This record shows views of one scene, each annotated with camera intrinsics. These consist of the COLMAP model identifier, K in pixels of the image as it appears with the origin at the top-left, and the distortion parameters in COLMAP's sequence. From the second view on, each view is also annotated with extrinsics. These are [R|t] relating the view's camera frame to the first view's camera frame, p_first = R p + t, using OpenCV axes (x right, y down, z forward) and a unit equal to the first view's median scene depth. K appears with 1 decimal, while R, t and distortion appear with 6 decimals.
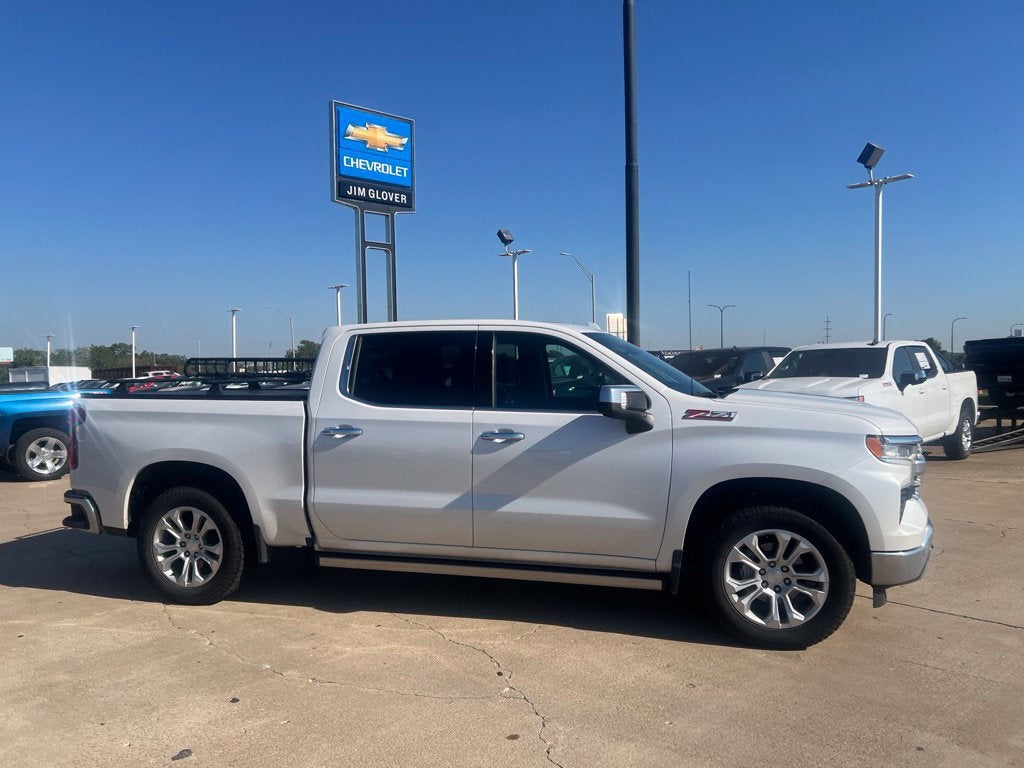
lens RADIAL K [[773.1, 0, 511.9], [0, 773.1, 408.5], [0, 0, 1]] dist [0.052960, -0.055852]
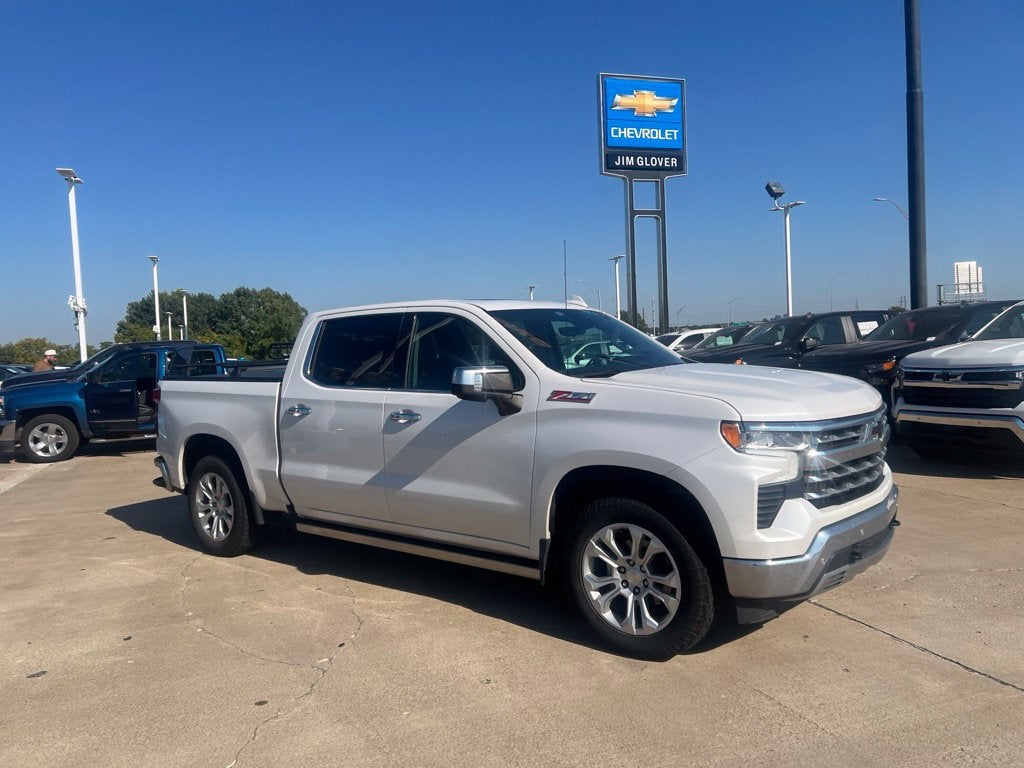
lens RADIAL K [[773.1, 0, 514.6], [0, 773.1, 396.8], [0, 0, 1]] dist [0.052960, -0.055852]
pose [[0.917728, -0.000456, -0.397209, 0.468252], [0.011298, 0.999625, 0.024955, -0.012563], [0.397048, -0.027390, 0.917389, 0.106711]]
